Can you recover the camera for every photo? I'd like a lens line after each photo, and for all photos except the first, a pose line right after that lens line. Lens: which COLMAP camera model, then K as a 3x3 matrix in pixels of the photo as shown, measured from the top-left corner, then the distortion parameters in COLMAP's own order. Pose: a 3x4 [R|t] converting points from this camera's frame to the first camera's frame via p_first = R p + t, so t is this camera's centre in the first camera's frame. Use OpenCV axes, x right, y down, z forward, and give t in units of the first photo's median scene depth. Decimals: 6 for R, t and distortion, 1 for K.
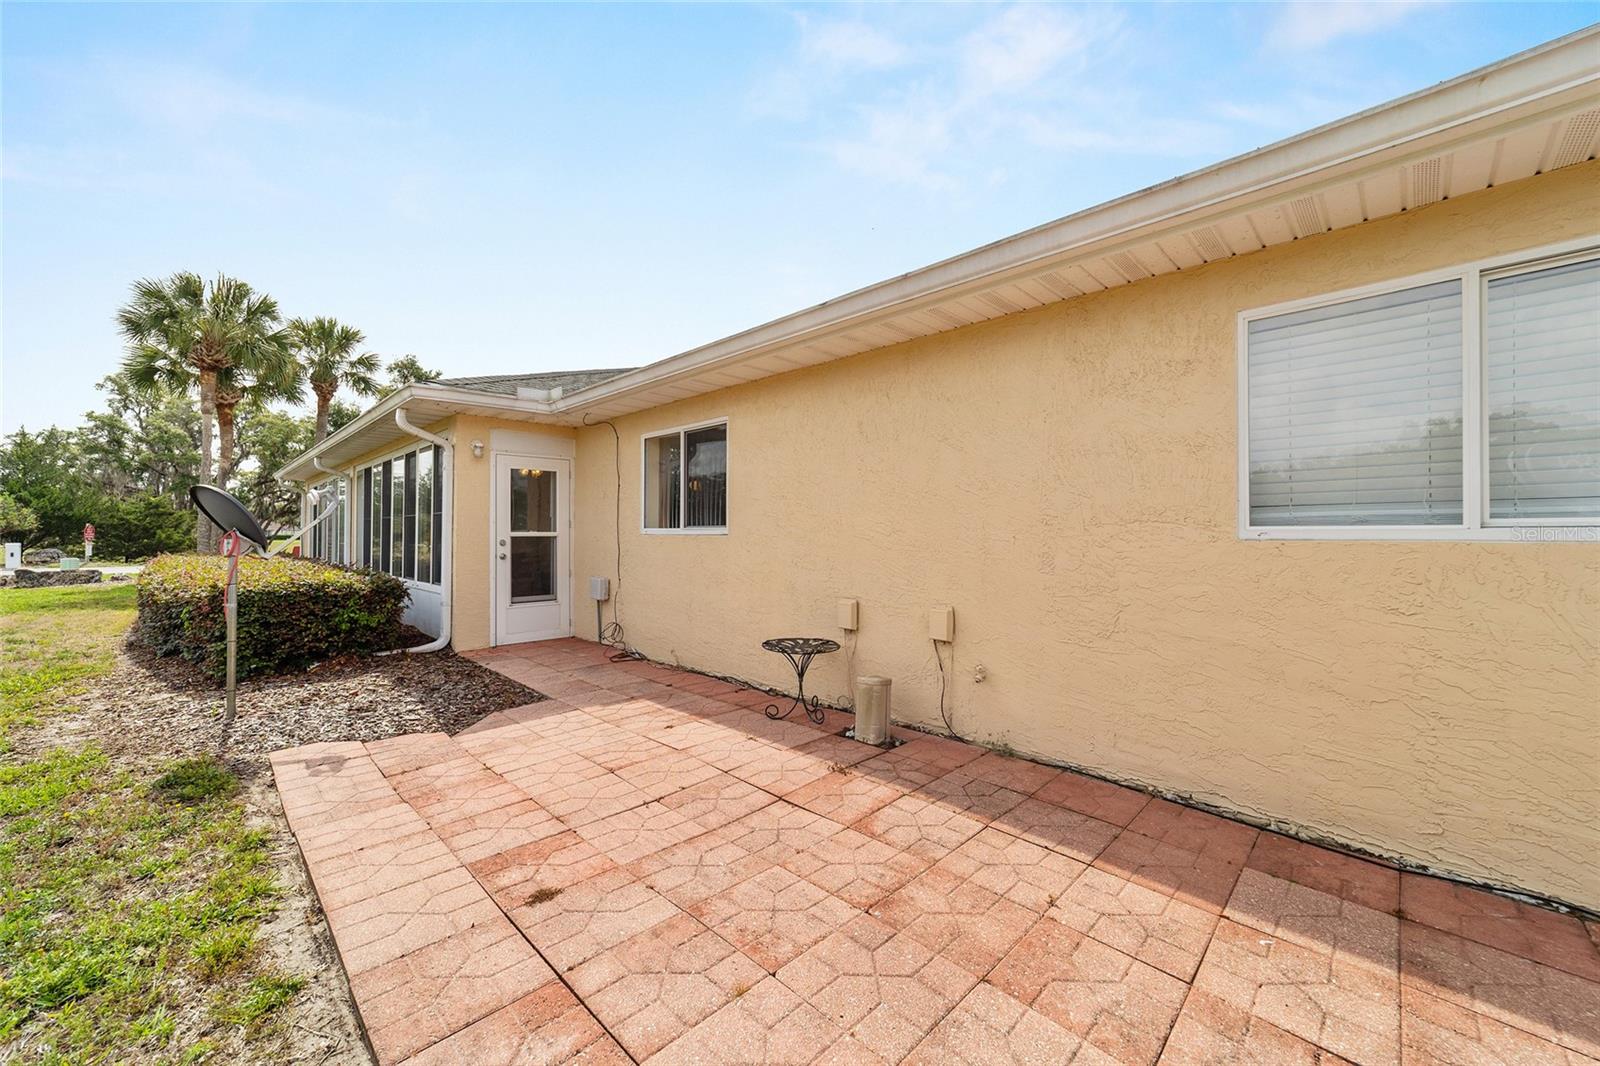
lens RADIAL K [[613.7, 0, 794.3], [0, 613.7, 531.9], [0, 0, 1]] dist [-0.011076, 0.004901]
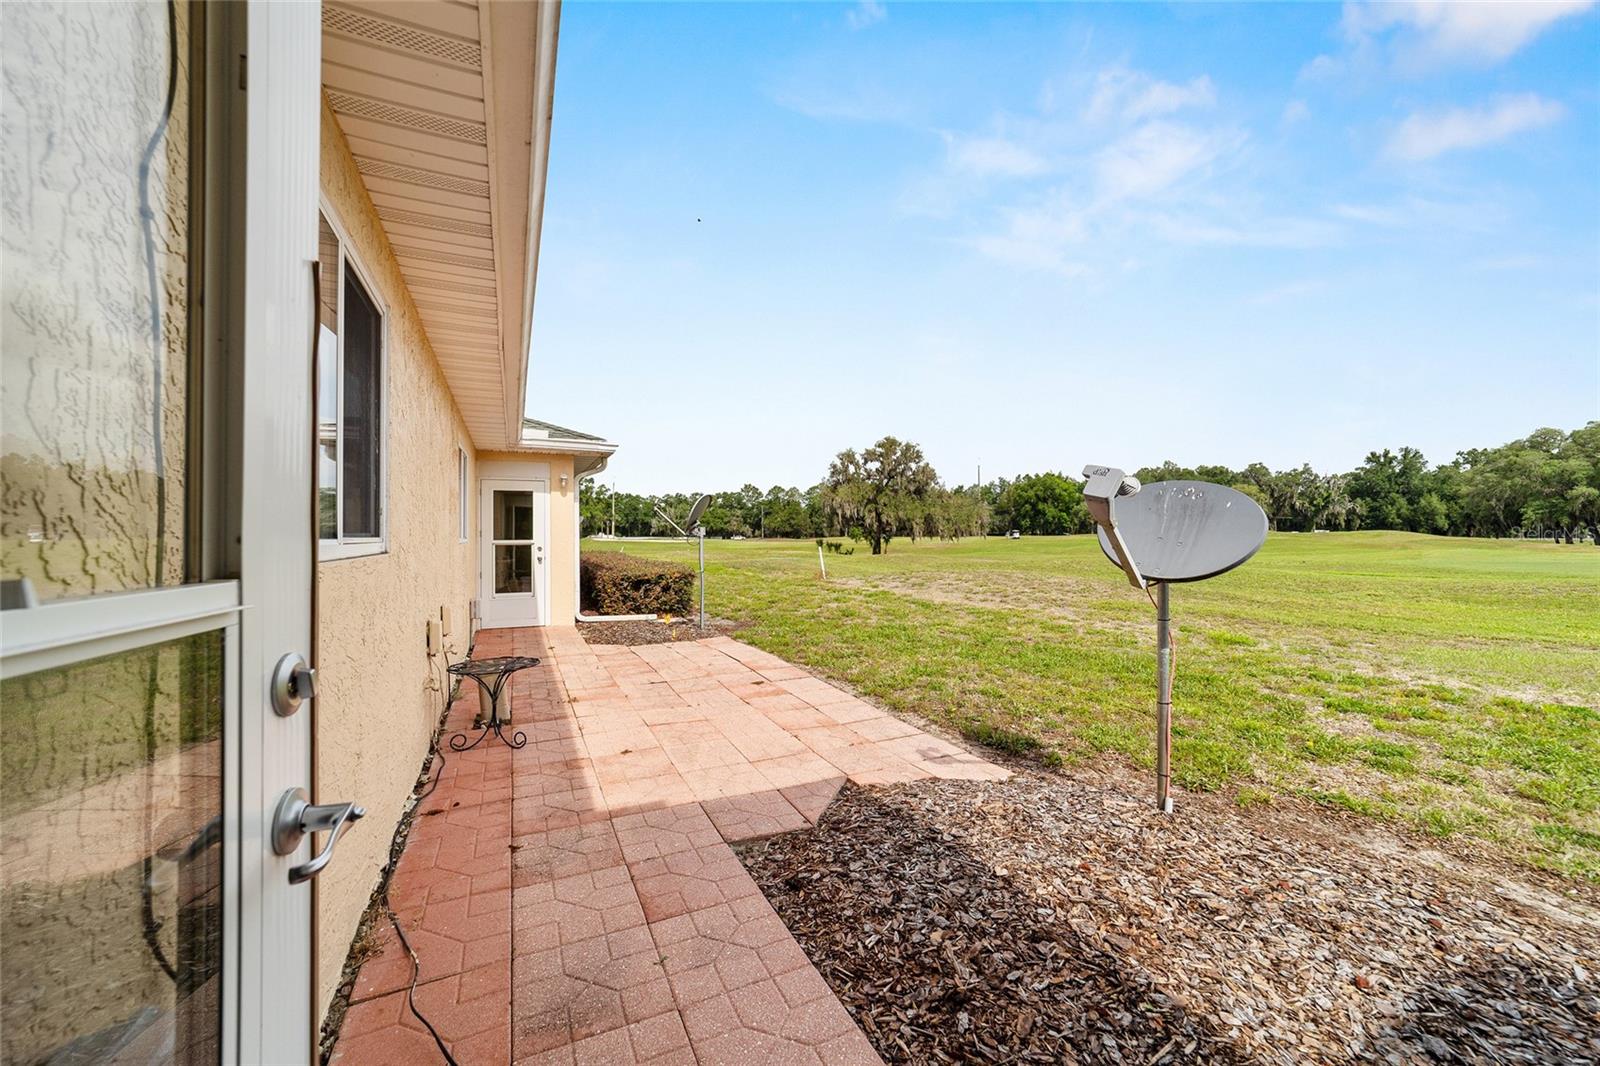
lens RADIAL K [[613.7, 0, 798.4], [0, 613.7, 531.0], [0, 0, 1]] dist [-0.011076, 0.004901]
pose [[-0.941870, 0.003049, 0.335965, -0.779042], [0.000728, 0.999975, -0.007033, -0.010821], [-0.335978, -0.006379, -0.941848, 1.825151]]
